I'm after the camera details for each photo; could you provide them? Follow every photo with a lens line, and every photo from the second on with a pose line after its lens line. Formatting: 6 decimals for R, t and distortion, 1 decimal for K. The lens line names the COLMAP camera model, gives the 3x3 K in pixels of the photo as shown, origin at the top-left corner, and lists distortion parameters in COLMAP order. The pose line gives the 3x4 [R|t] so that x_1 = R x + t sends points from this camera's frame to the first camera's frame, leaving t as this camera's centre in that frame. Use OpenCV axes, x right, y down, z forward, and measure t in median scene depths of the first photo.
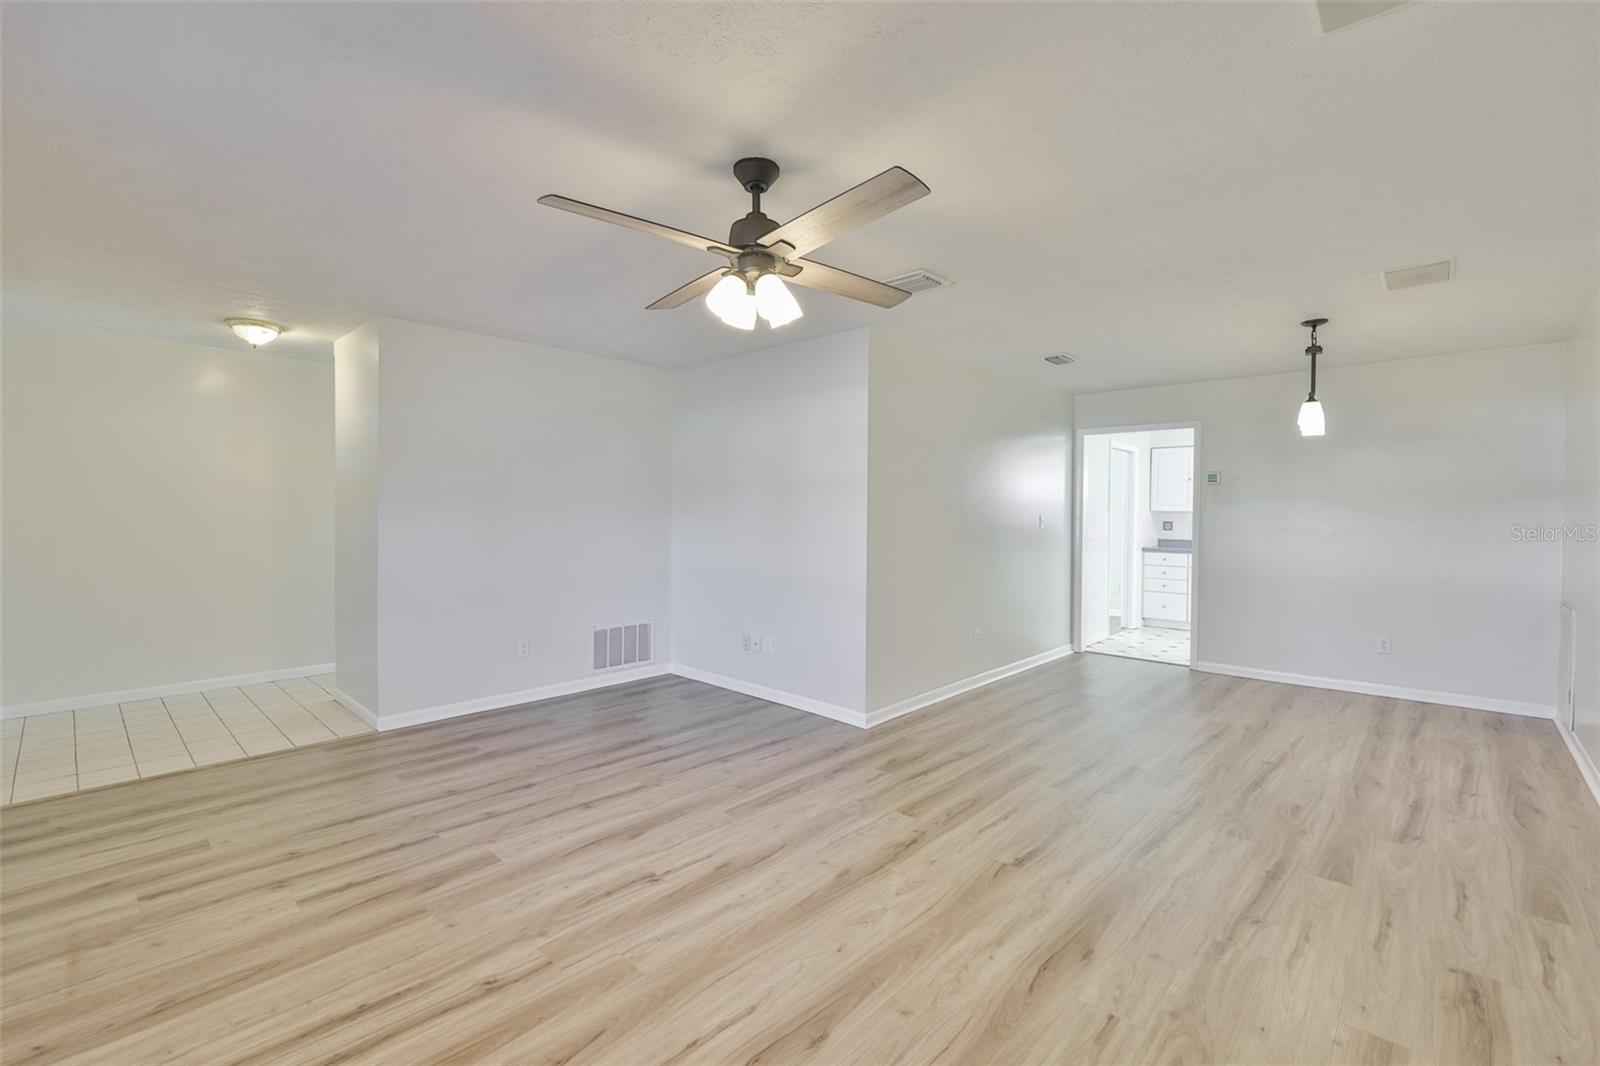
lens RADIAL K [[684.9, 0, 799.8], [0, 684.9, 507.4], [0, 0, 1]] dist [-0.010987, 0.002828]
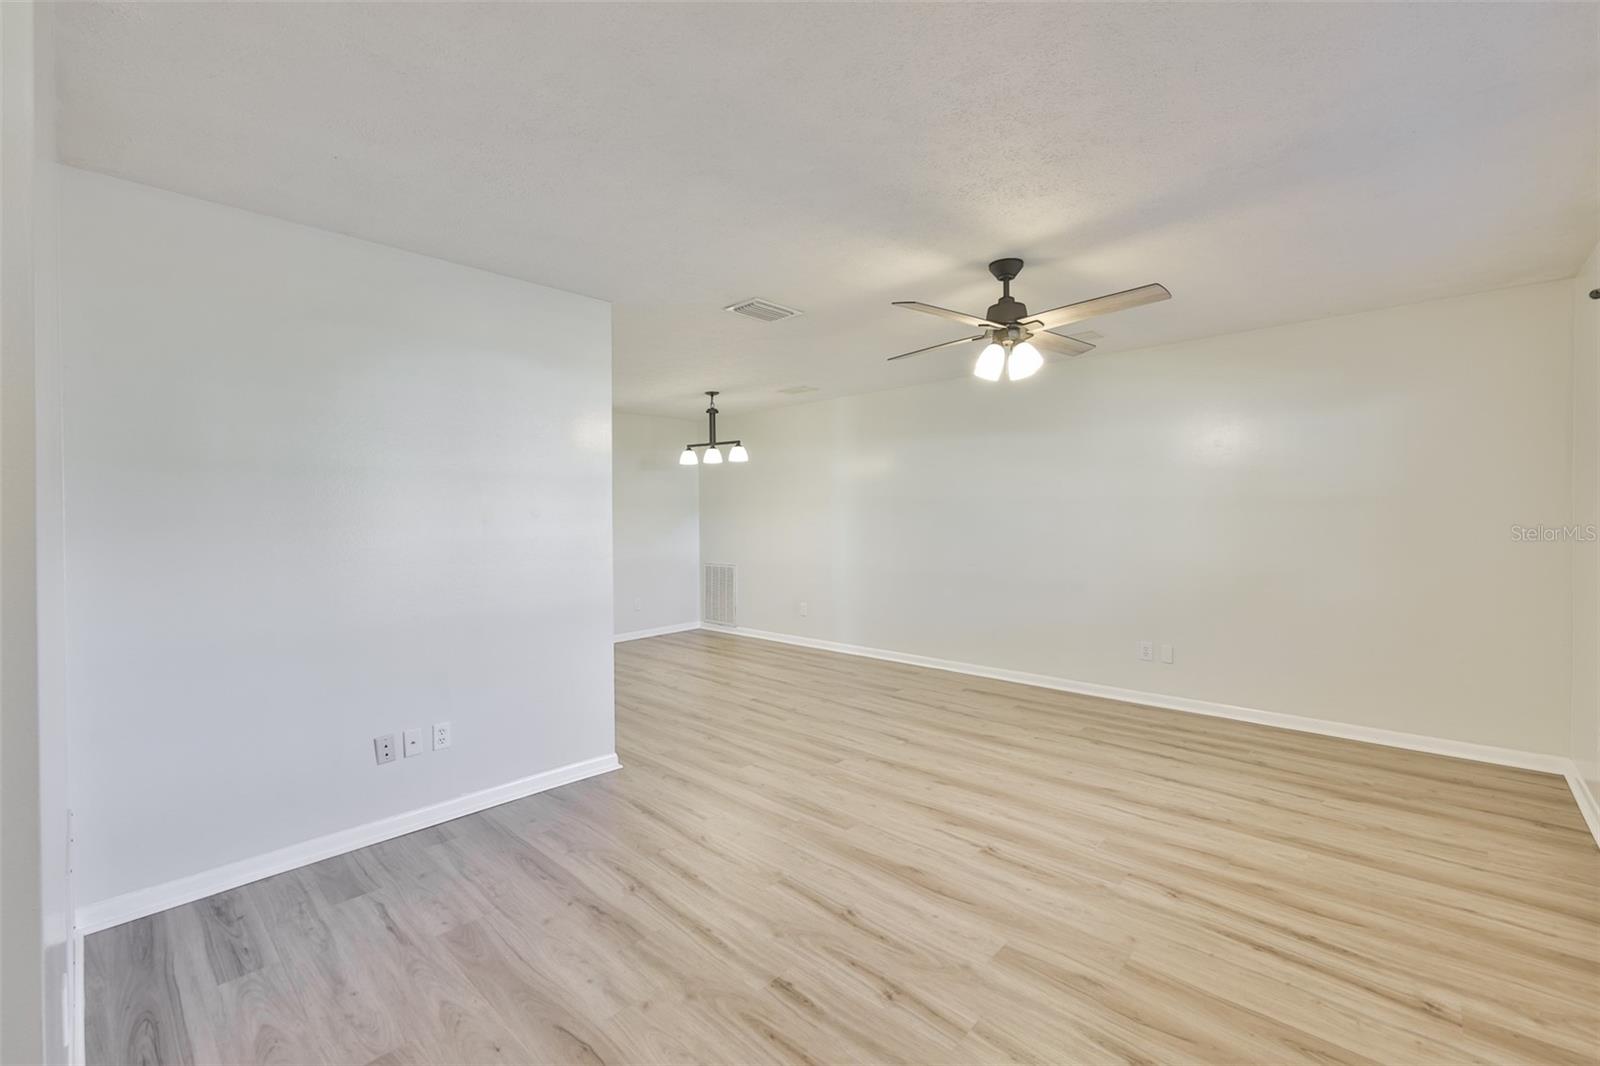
lens RADIAL K [[684.9, 0, 802.1], [0, 684.9, 519.5], [0, 0, 1]] dist [-0.010987, 0.002828]
pose [[-0.006256, -0.014518, 0.999875, -0.884158], [0.007015, 0.999869, 0.014562, -0.005627], [-0.999956, 0.007105, -0.006153, 0.881673]]
